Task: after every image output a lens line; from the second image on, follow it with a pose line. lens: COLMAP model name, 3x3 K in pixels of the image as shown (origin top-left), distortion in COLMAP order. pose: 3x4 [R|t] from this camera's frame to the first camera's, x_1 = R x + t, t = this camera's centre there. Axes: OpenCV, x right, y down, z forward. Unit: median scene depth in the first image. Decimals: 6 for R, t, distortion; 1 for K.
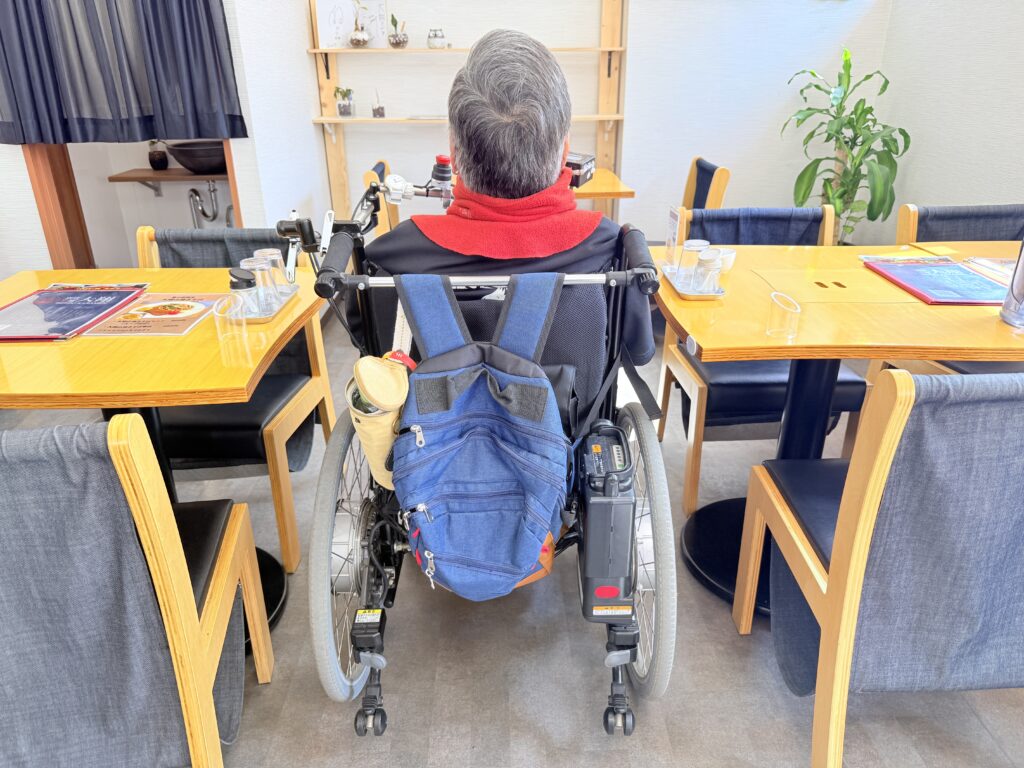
lens RADIAL K [[733.8, 0, 510.6], [0, 733.8, 378.4], [0, 0, 1]] dist [0.013033, 0.003350]
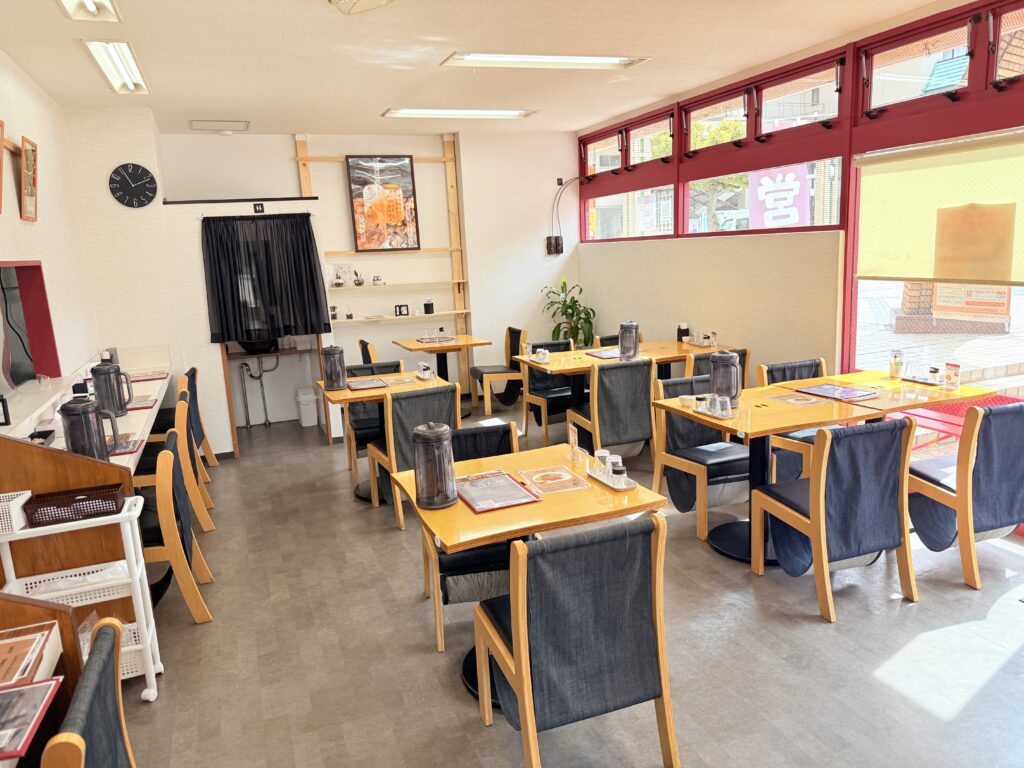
lens RADIAL K [[733.8, 0, 513.8], [0, 733.8, 387.9], [0, 0, 1]] dist [0.013033, 0.003350]
pose [[0.939074, -0.099821, 0.328900, -0.461011], [0.170812, 0.965905, -0.194550, 0.297469], [-0.298266, 0.238878, 0.924108, -0.957699]]
